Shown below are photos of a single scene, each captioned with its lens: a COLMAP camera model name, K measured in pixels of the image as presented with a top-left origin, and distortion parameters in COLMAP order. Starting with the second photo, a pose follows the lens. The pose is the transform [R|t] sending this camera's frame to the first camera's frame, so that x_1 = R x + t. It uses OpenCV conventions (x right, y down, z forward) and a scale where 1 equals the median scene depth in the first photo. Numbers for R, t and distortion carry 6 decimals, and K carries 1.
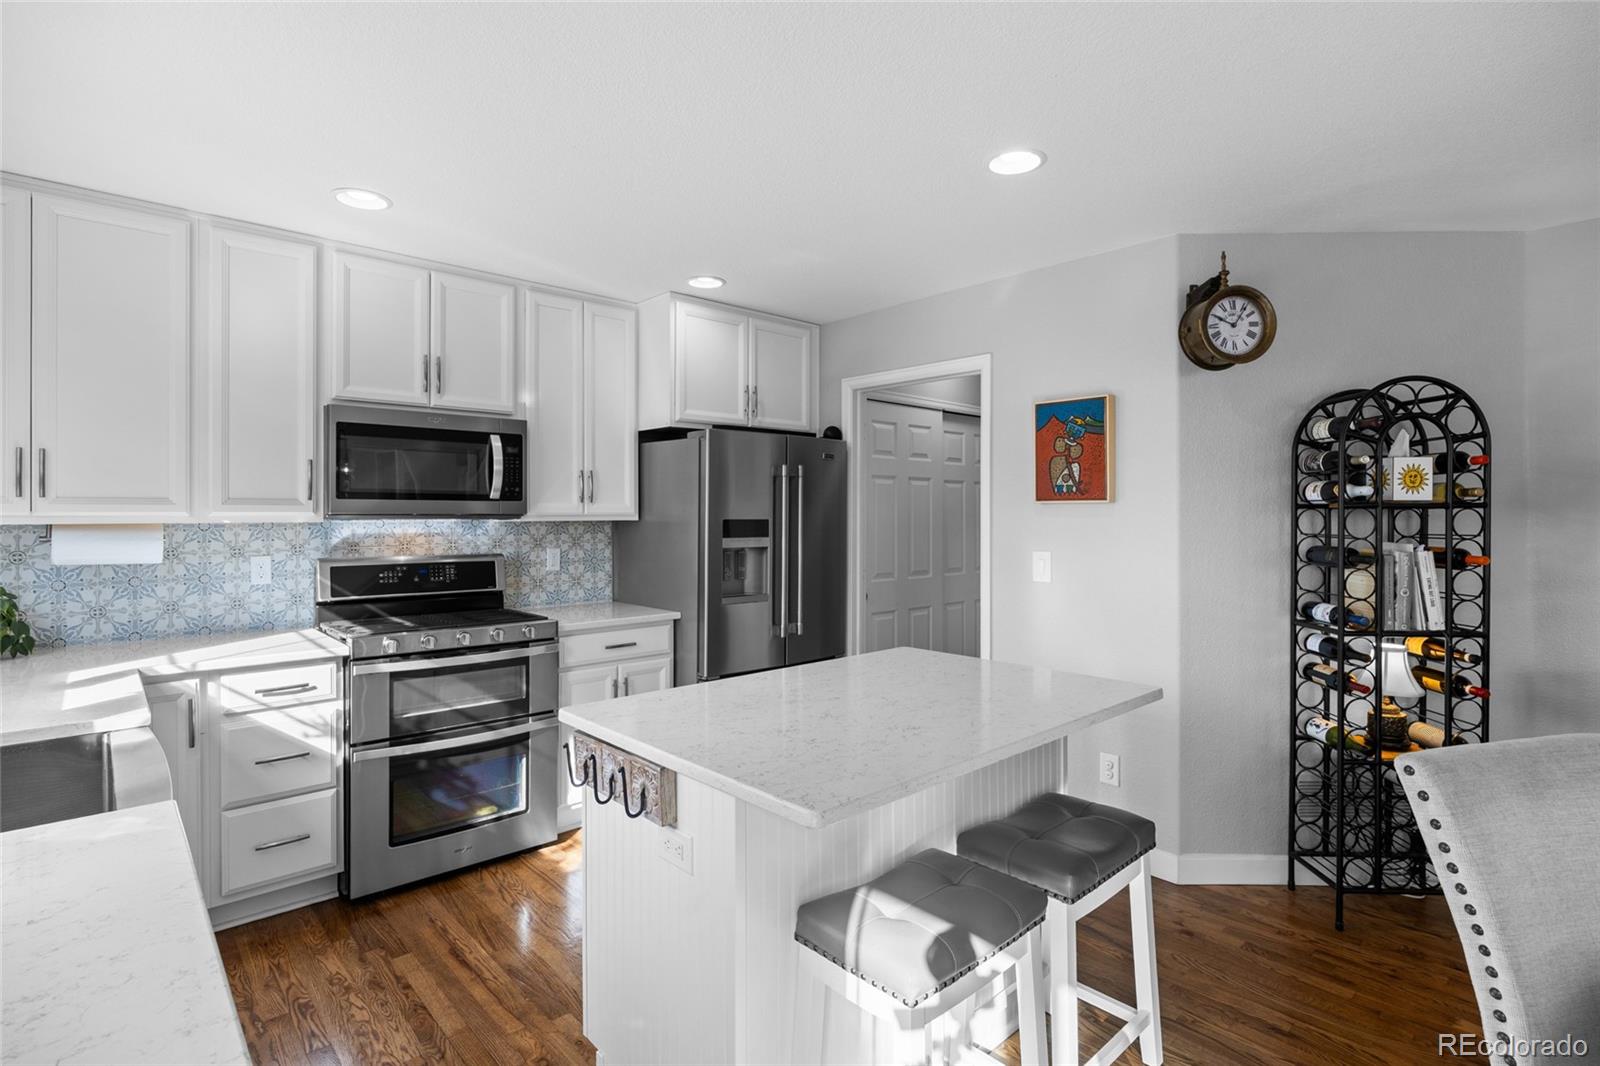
lens RADIAL K [[778.3, 0, 802.5], [0, 778.3, 516.6], [0, 0, 1]] dist [-0.003538, -0.000808]
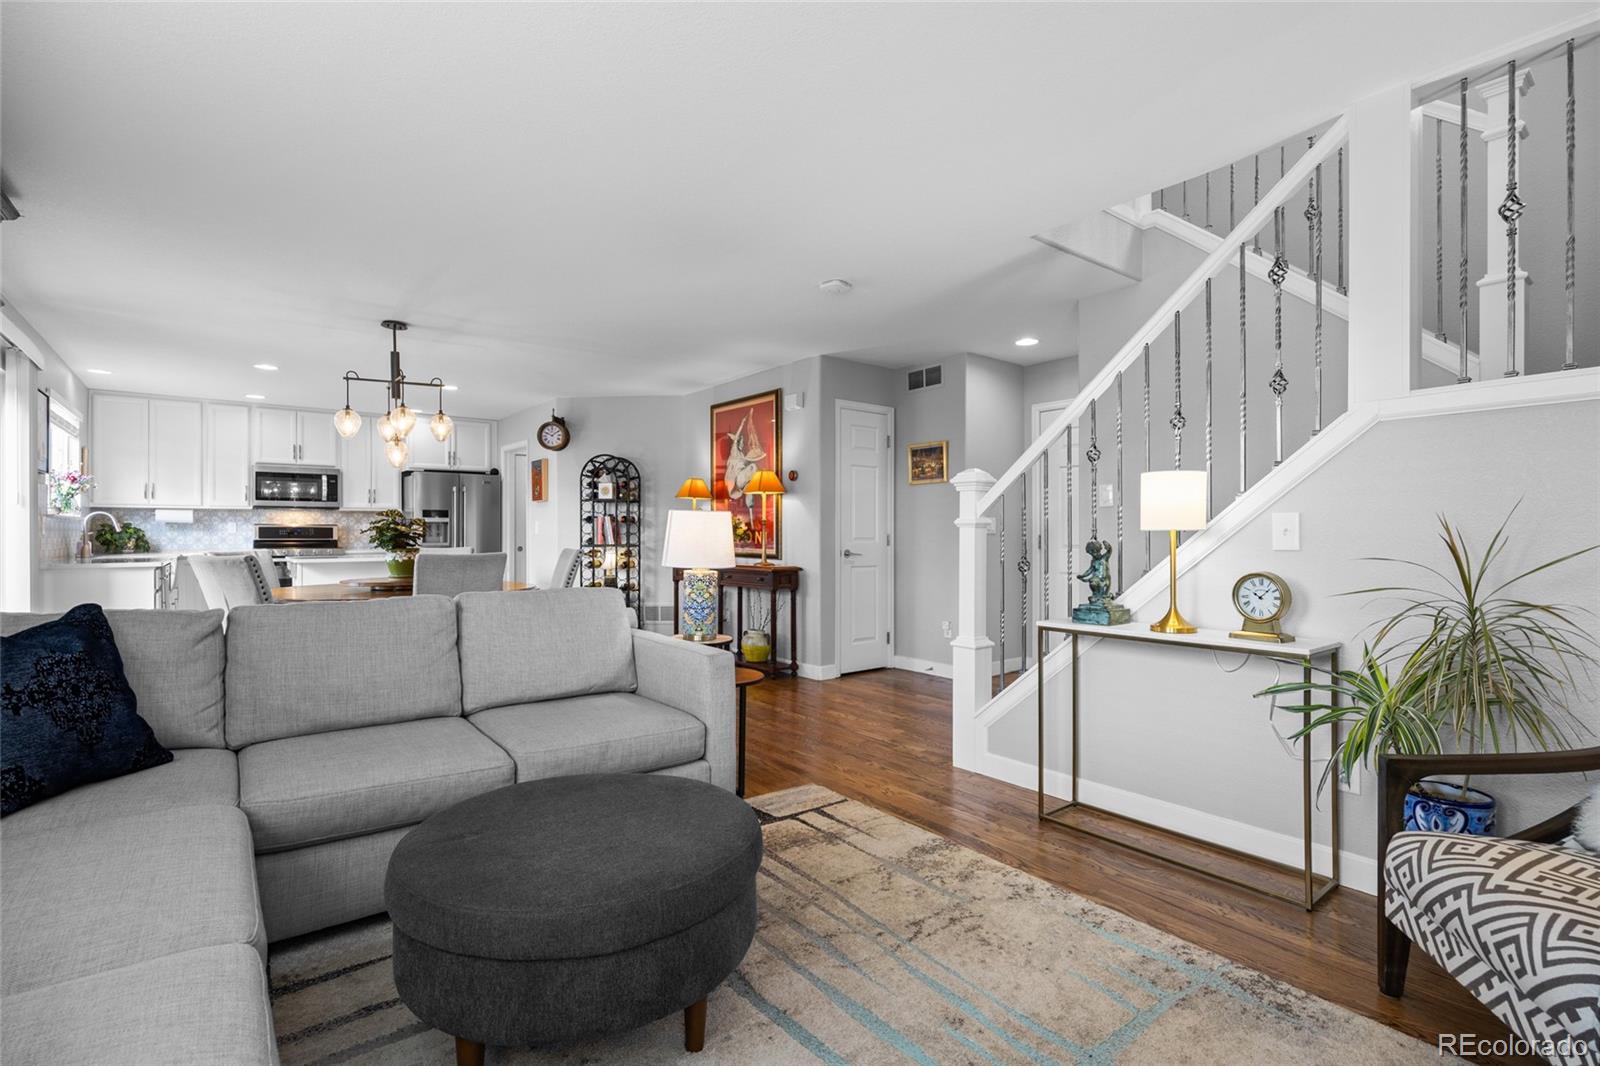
lens RADIAL K [[750.0, 0, 806.5], [0, 750.0, 534.3], [0, 0, 1]] dist [-0.002824, 0.000198]
pose [[0.996712, 0.000094, -0.081025, 1.394615], [-0.000101, 1.000000, -0.000085, 0.087932], [0.081025, 0.000093, 0.996712, -1.321038]]
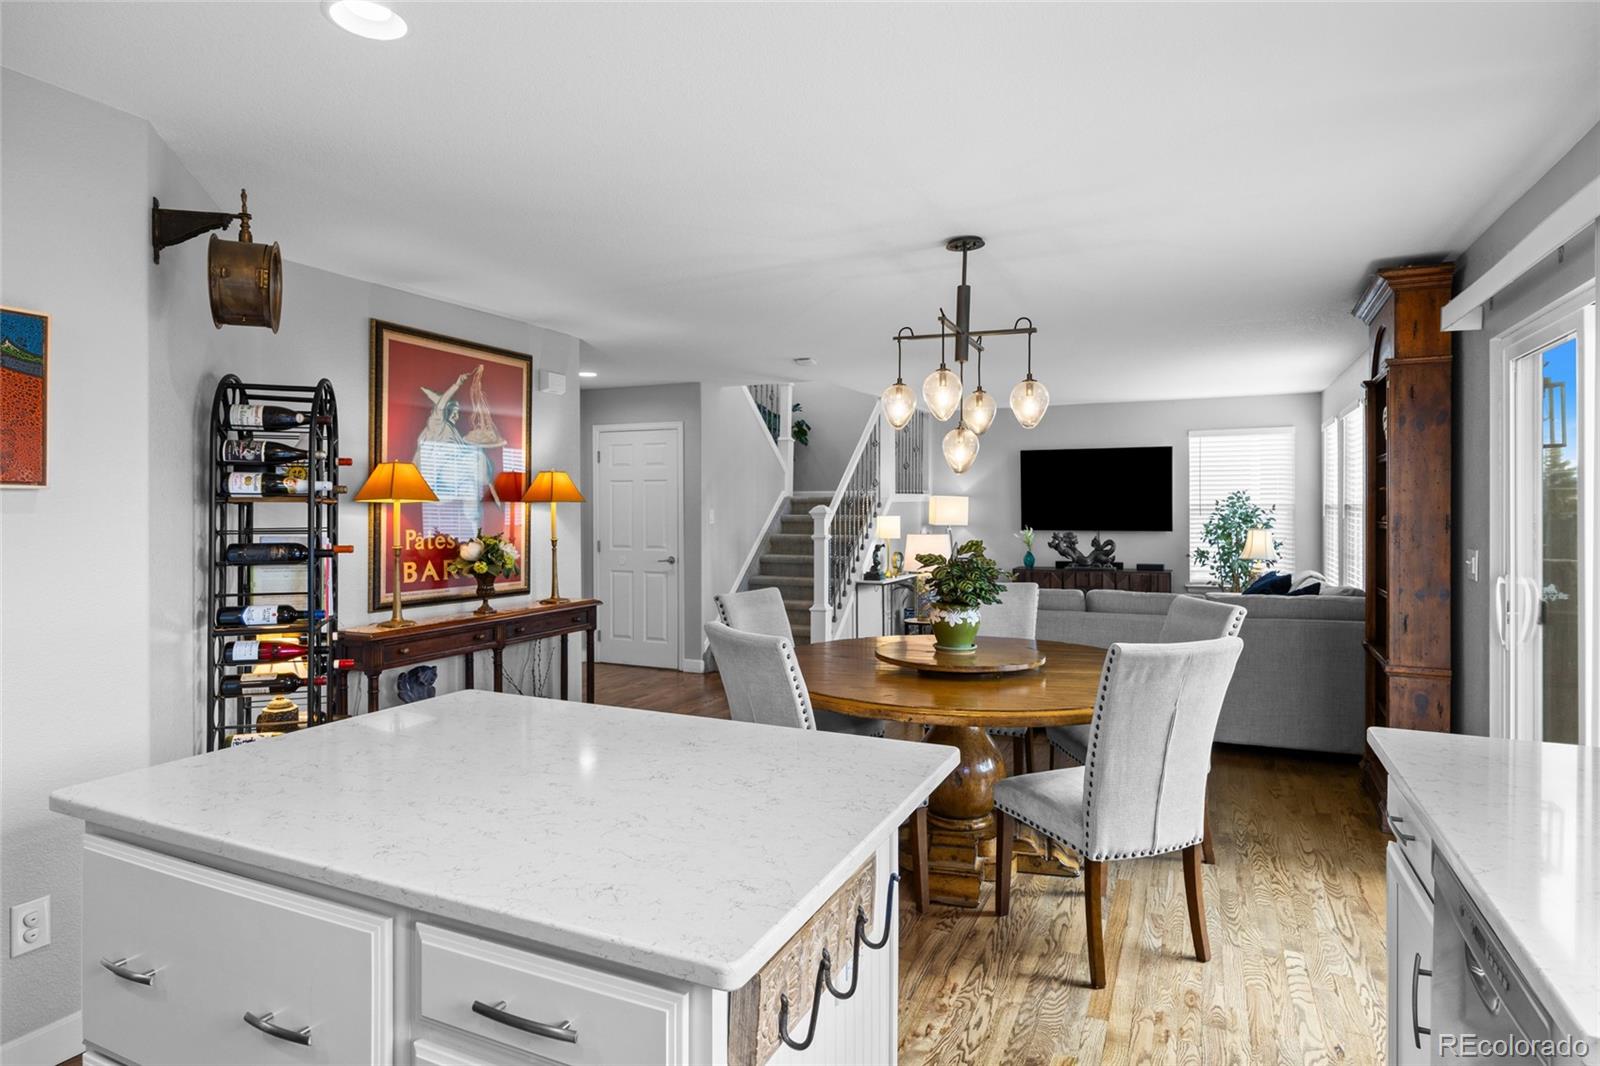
lens RADIAL K [[879.3, 0, 800.0], [0, 879.3, 533.0], [0, 0, 1]] dist [0.005437, 0.001296]
pose [[-0.376321, -0.025861, 0.926128, -0.461651], [0.002897, 0.999573, 0.029089, -0.003545], [-0.926485, 0.013630, -0.376085, 0.681708]]
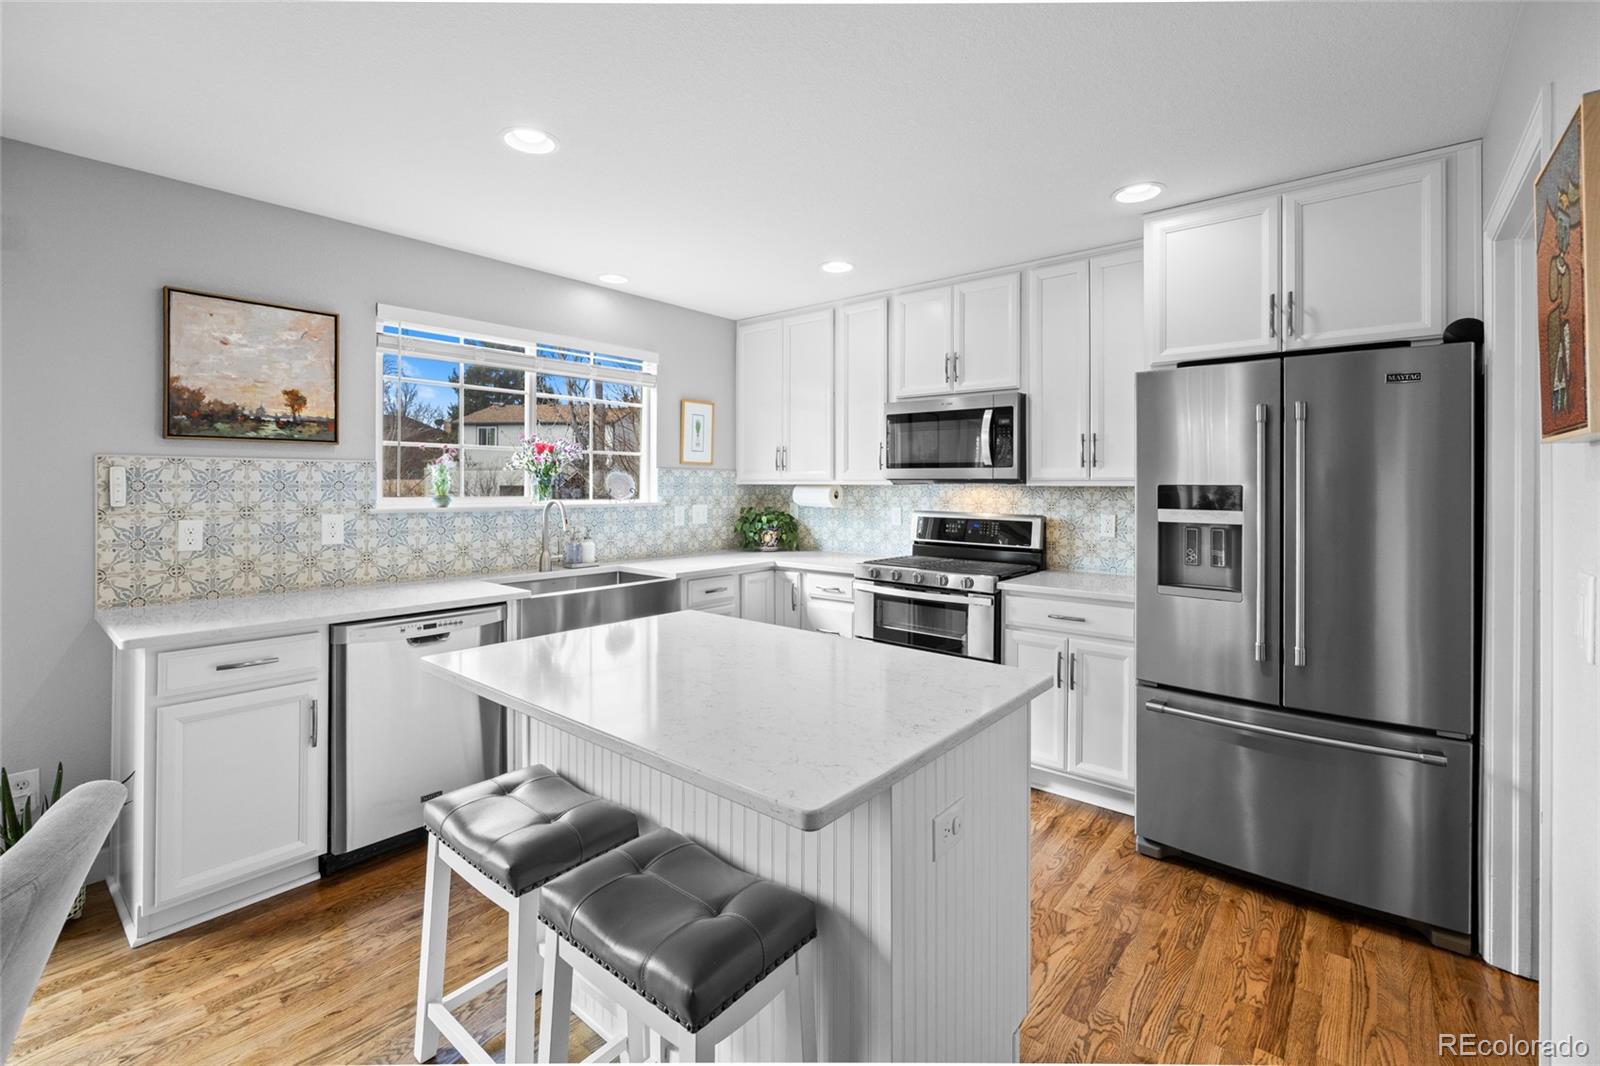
lens RADIAL K [[697.8, 0, 799.4], [0, 697.8, 482.2], [0, 0, 1]] dist [-0.001841, 0.000068]
pose [[0.127166, 0.000399, -0.991881, 0.609962], [-0.007537, 0.999971, -0.000564, 0.004531], [0.991853, 0.007547, 0.127166, 0.615364]]
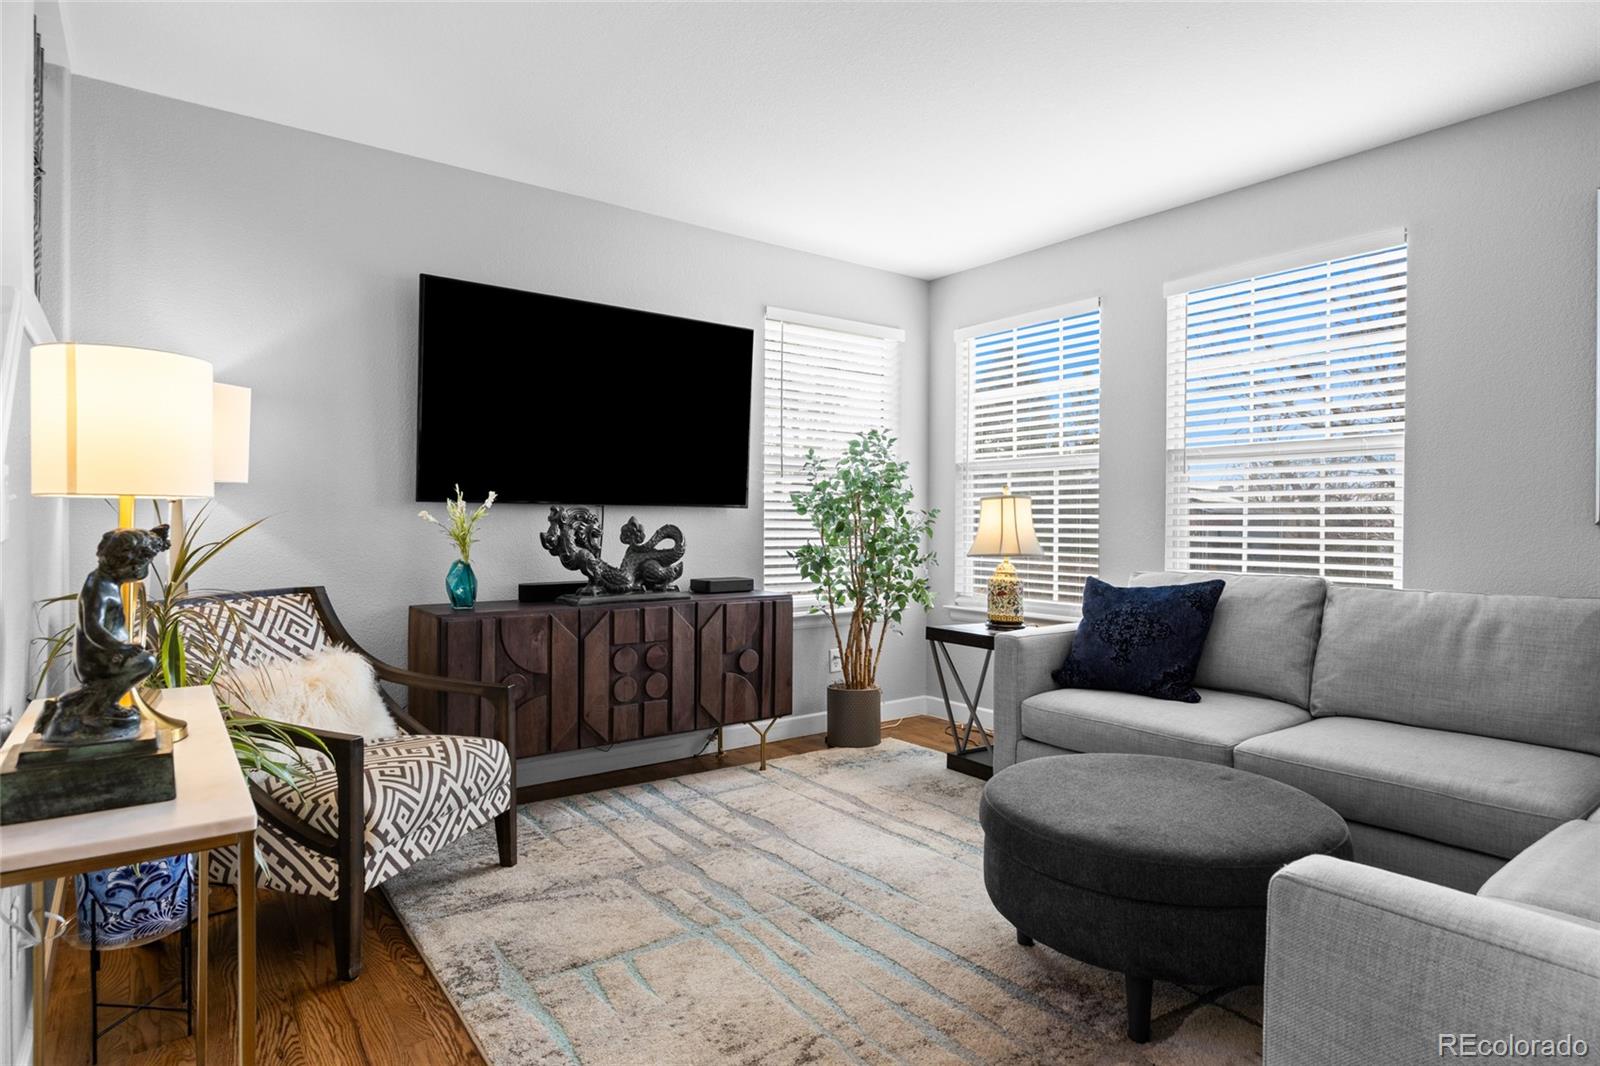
lens RADIAL K [[879.3, 0, 800.0], [0, 879.3, 533.0], [0, 0, 1]] dist [0.005437, 0.001296]
pose [[-0.994843, -0.009744, 0.100953, 1.389837], [-0.008418, 0.999873, 0.013551, 0.090734], [-0.101072, 0.012631, -0.994799, -0.107926]]
